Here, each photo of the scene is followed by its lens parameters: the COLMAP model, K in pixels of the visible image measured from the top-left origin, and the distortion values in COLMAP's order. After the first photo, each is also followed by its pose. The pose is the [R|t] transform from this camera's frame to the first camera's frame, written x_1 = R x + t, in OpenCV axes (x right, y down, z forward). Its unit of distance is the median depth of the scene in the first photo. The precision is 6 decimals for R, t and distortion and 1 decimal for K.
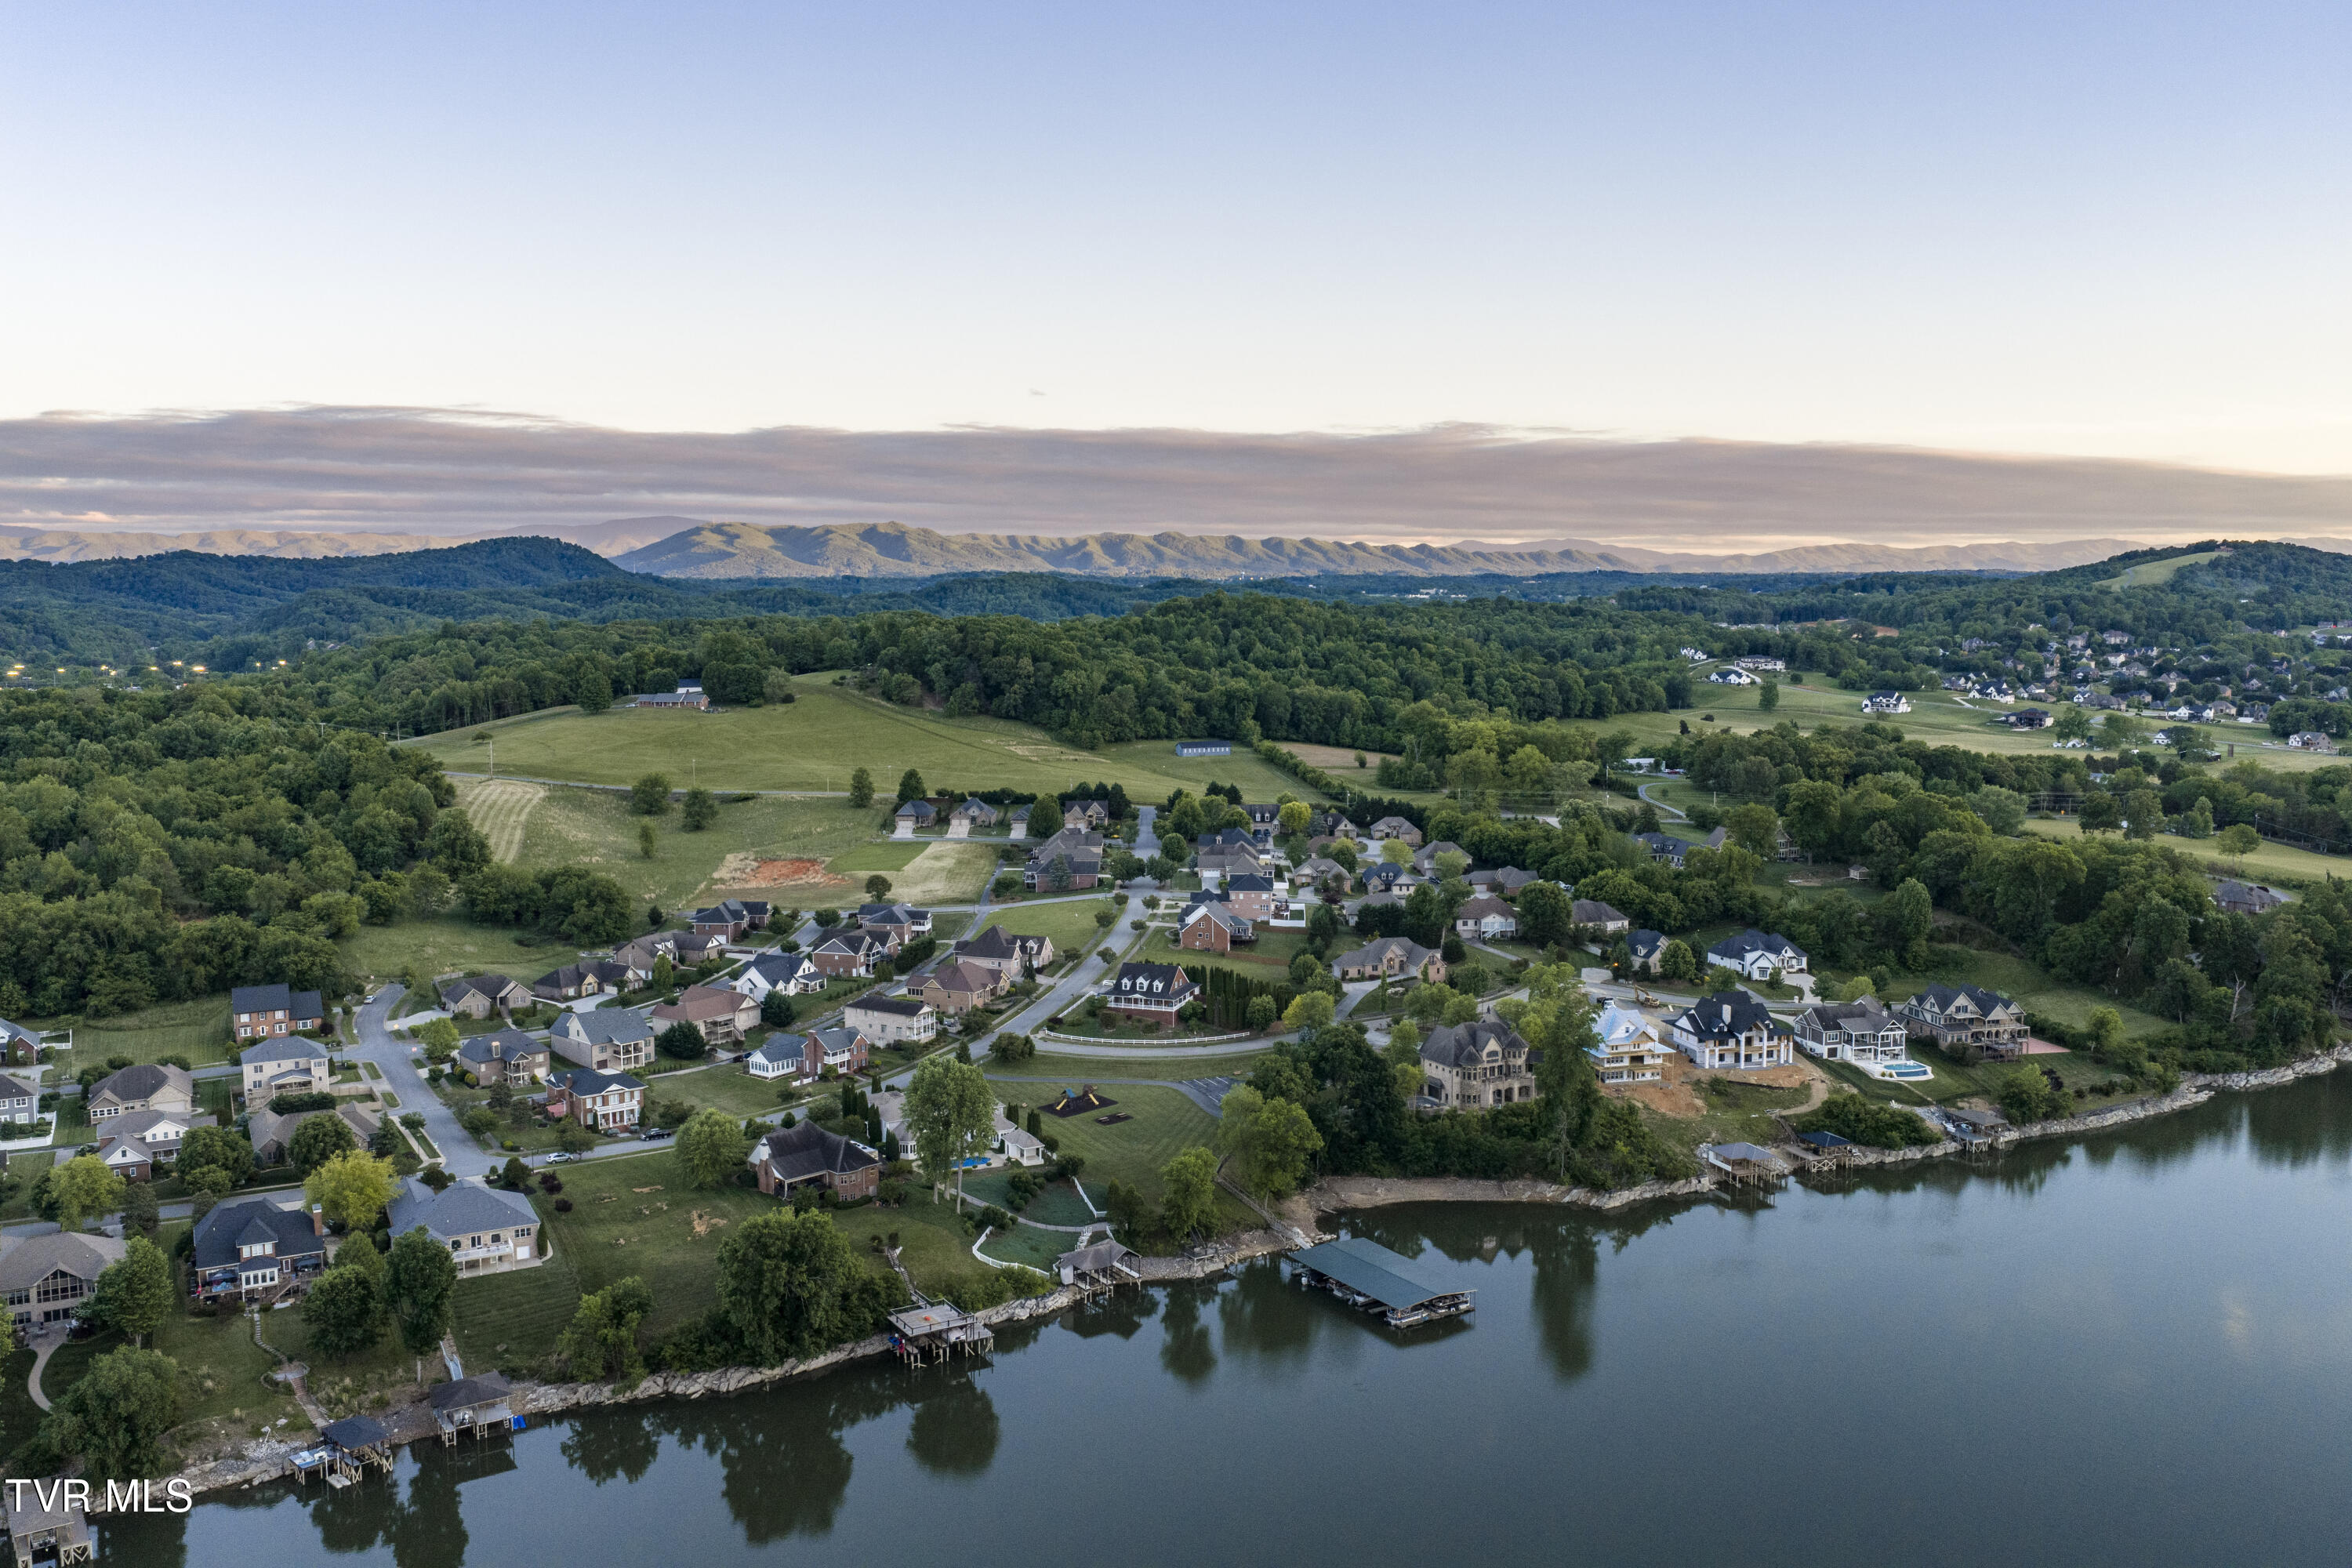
lens RADIAL K [[1942.6, 0, 1180.1], [0, 1942.6, 791.2], [0, 0, 1]] dist [0.015973, -0.014979]
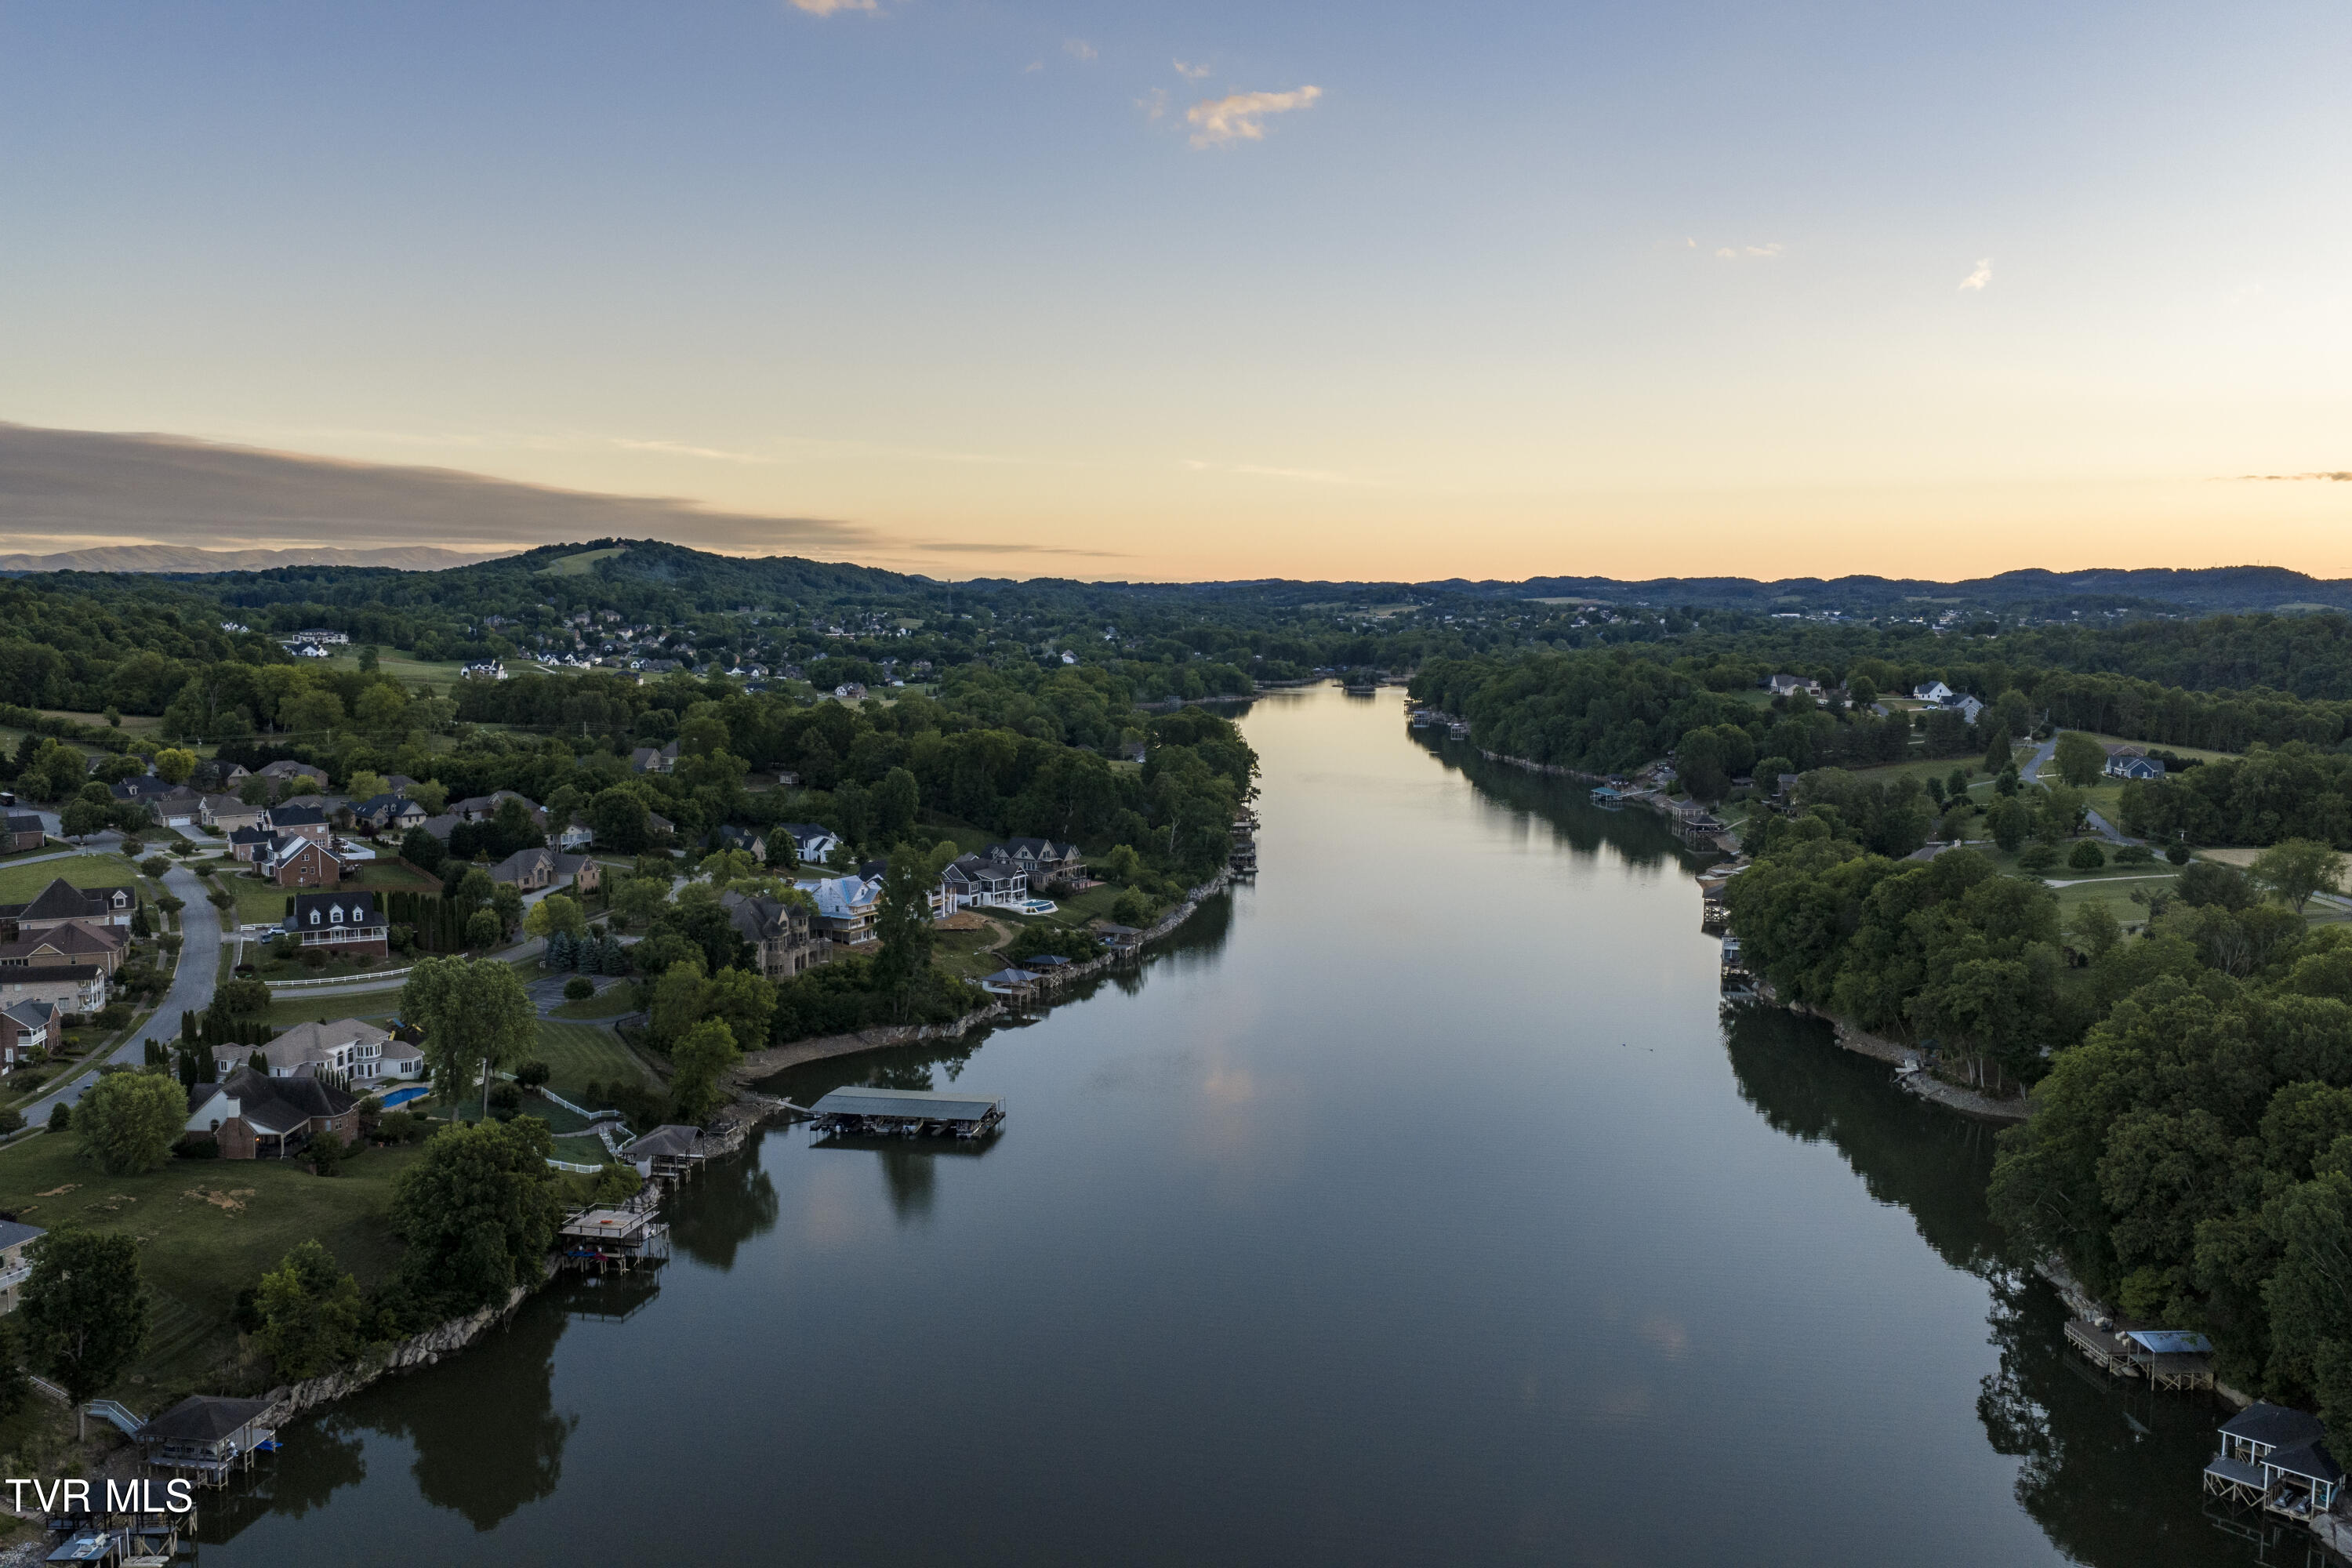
lens RADIAL K [[1942.6, 0, 1178.8], [0, 1942.6, 777.8], [0, 0, 1]] dist [0.015973, -0.014979]
pose [[0.690642, -0.063140, 0.720435, -0.379693], [0.069975, 0.997342, 0.020328, 0.047765], [-0.719804, 0.036373, 0.693224, 0.133439]]
